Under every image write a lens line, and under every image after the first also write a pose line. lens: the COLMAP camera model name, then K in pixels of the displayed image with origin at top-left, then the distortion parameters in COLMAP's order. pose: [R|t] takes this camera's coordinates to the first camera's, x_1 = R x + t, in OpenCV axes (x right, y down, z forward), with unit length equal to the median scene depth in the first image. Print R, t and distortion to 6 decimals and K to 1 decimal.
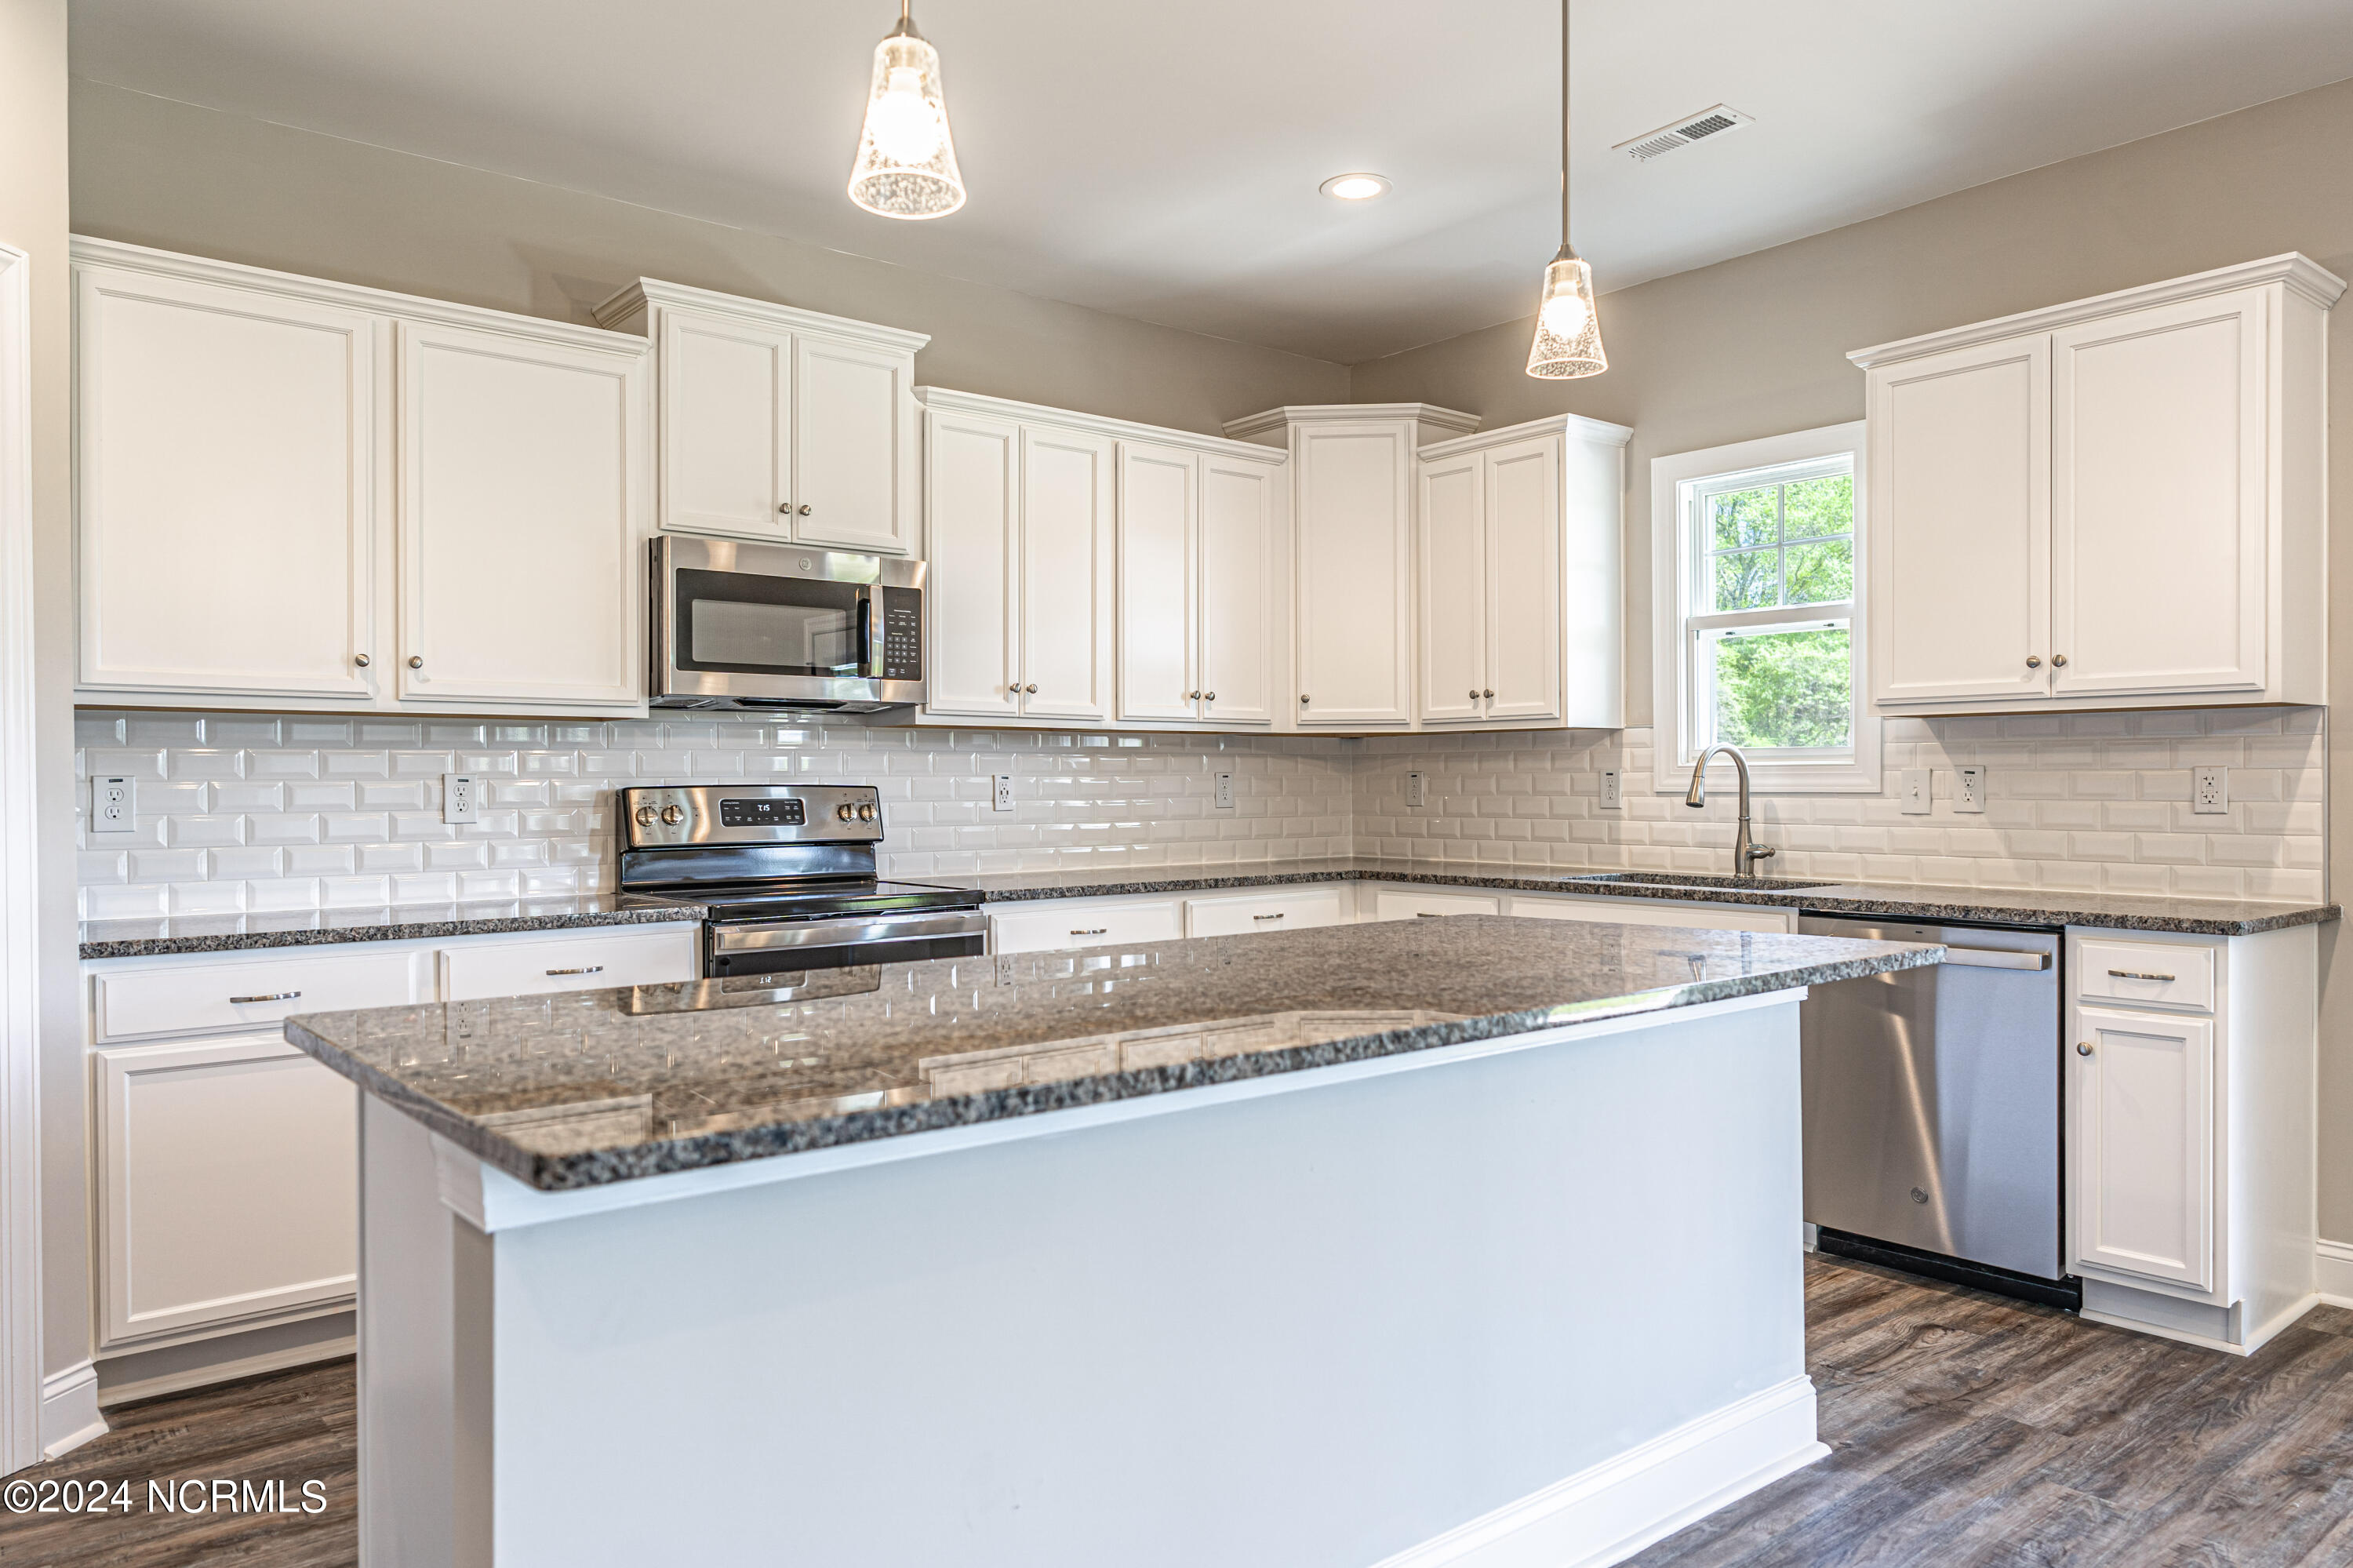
lens RADIAL K [[1579.3, 0, 1170.9], [0, 1579.3, 781.2], [0, 0, 1]] dist [-0.010038, 0.006802]
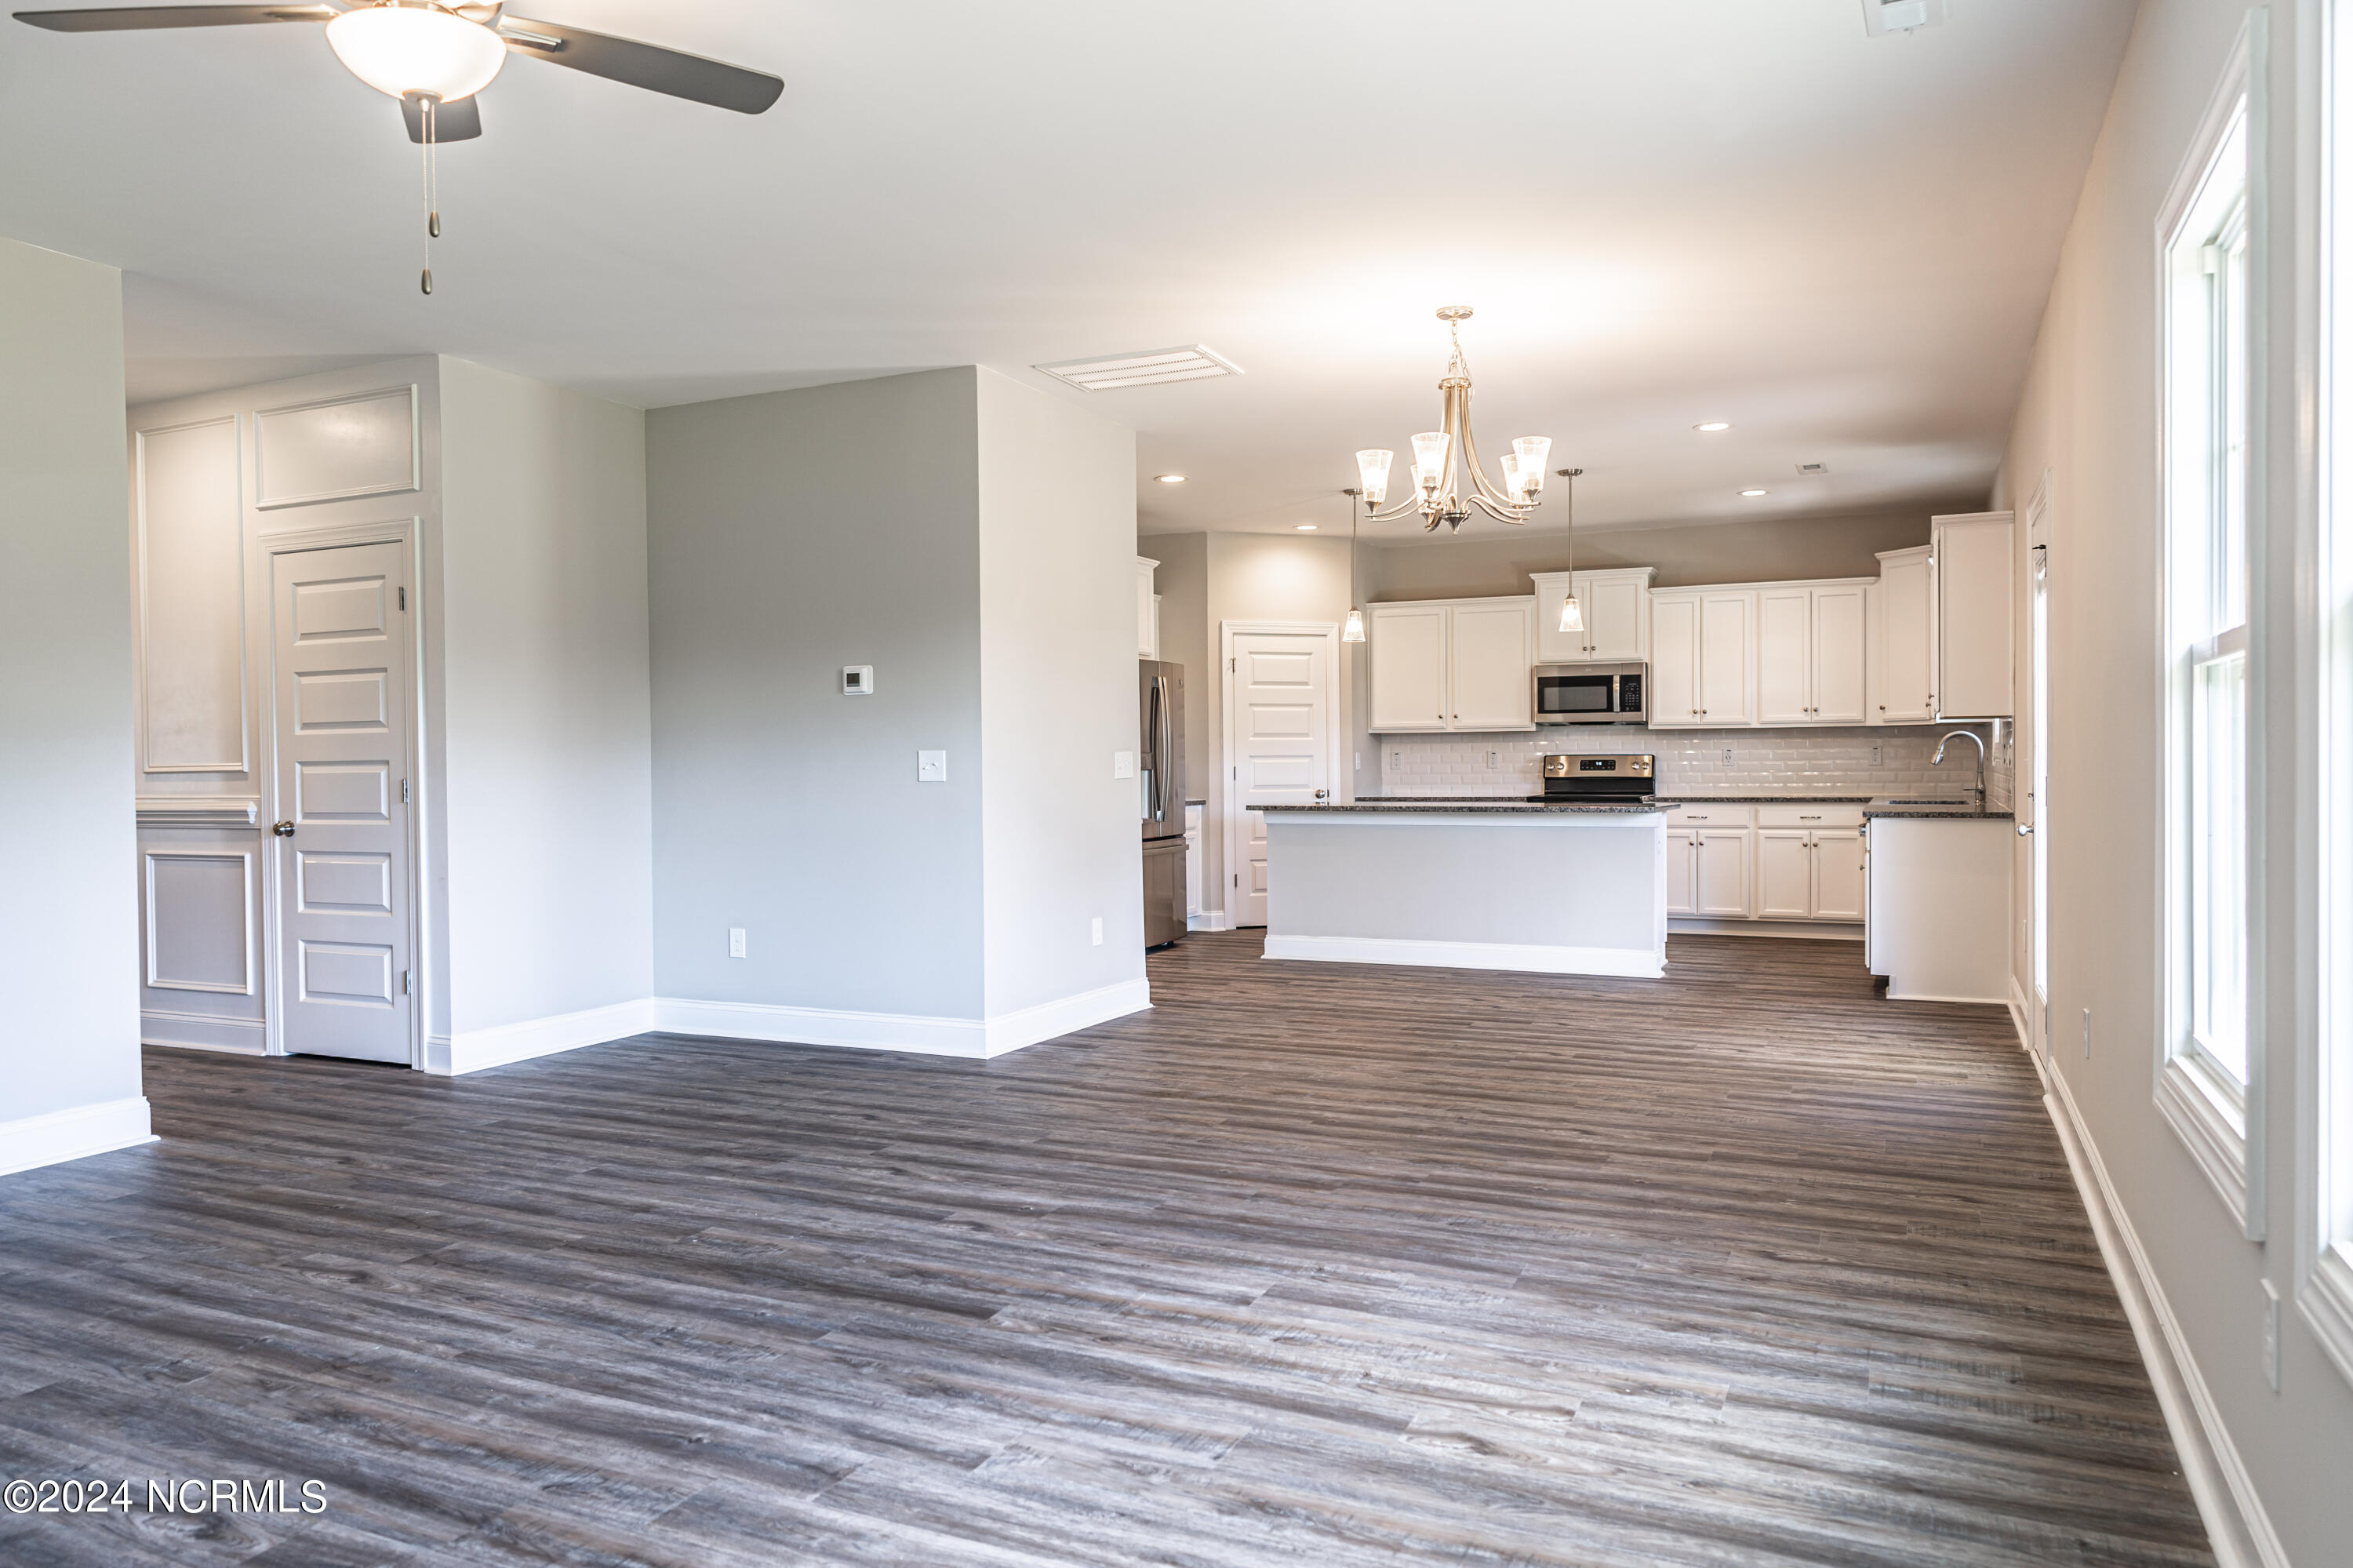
lens RADIAL K [[1579.3, 0, 1140.0], [0, 1579.3, 807.5], [0, 0, 1]] dist [-0.010038, 0.006802]
pose [[0.428075, 0.029588, -0.903259, 1.707145], [0.007947, 0.999302, 0.036500, -0.010526], [0.903708, -0.022803, 0.427541, -0.749383]]
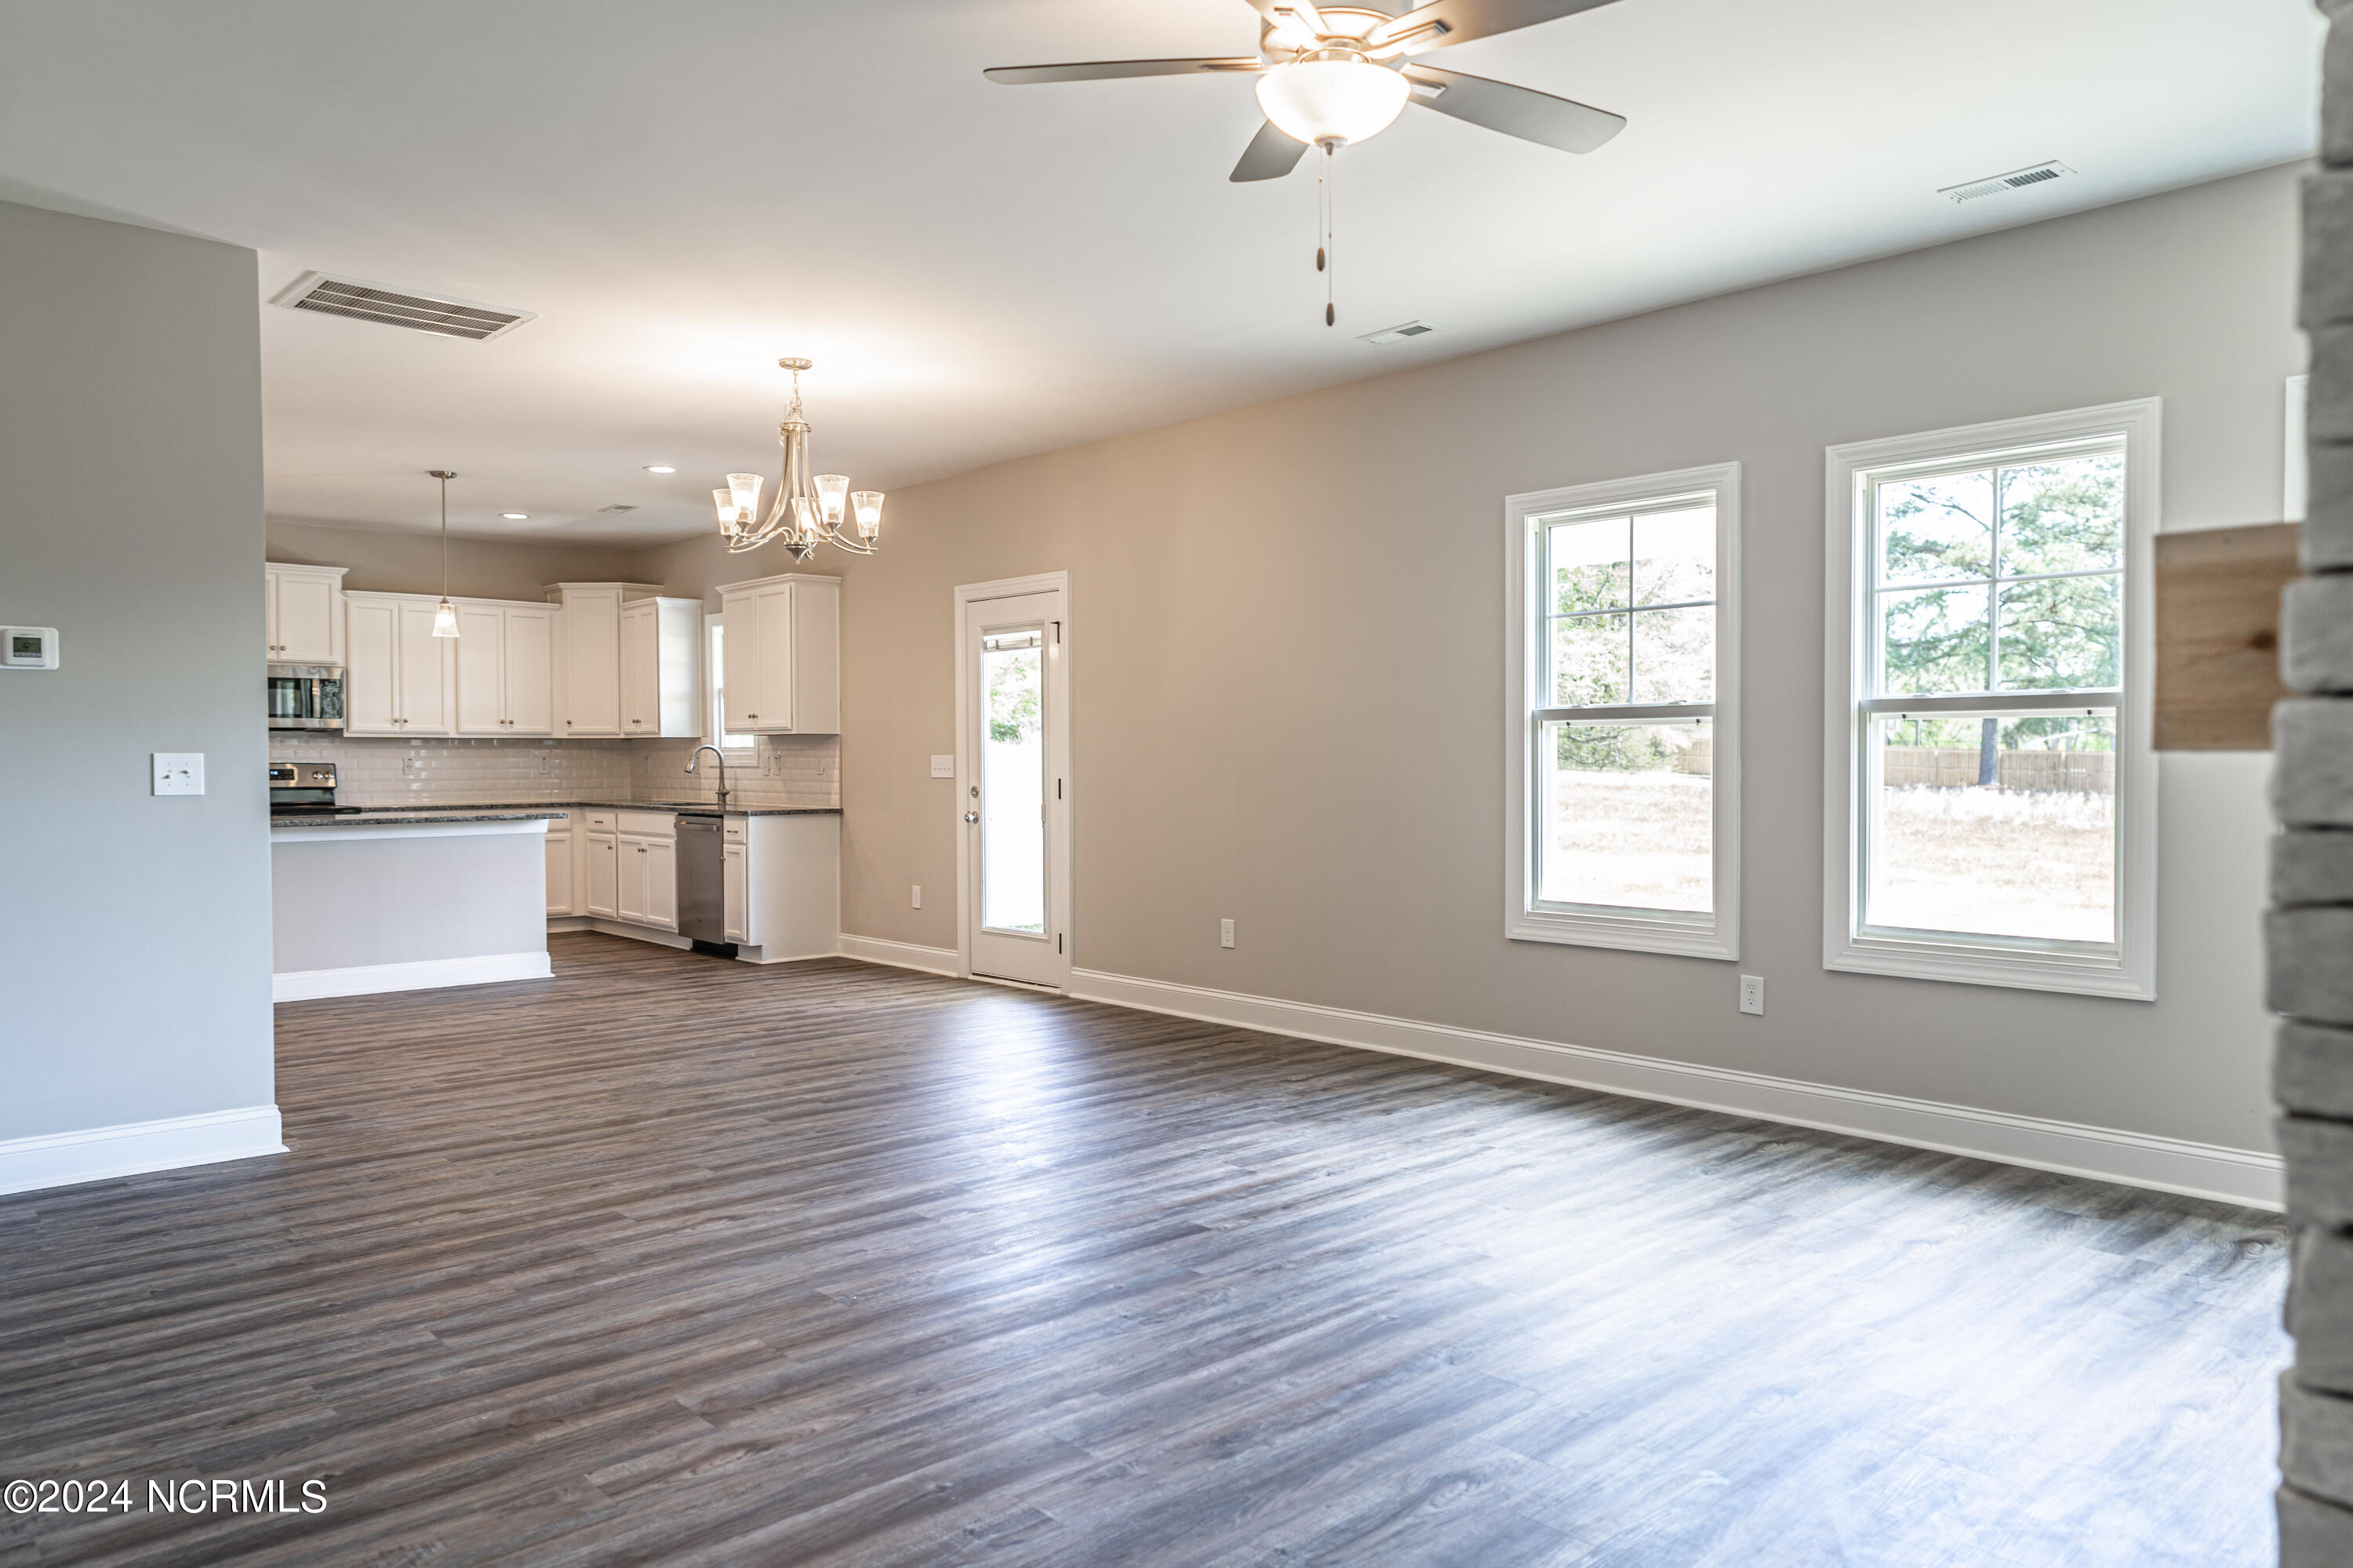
lens RADIAL K [[1579.3, 0, 1179.9], [0, 1579.3, 790.7], [0, 0, 1]] dist [-0.010038, 0.006802]
pose [[0.998051, -0.000122, 0.062406, 0.924812], [-0.001252, 0.999758, 0.021982, -0.009530], [-0.062394, -0.022017, 0.997809, -1.394902]]
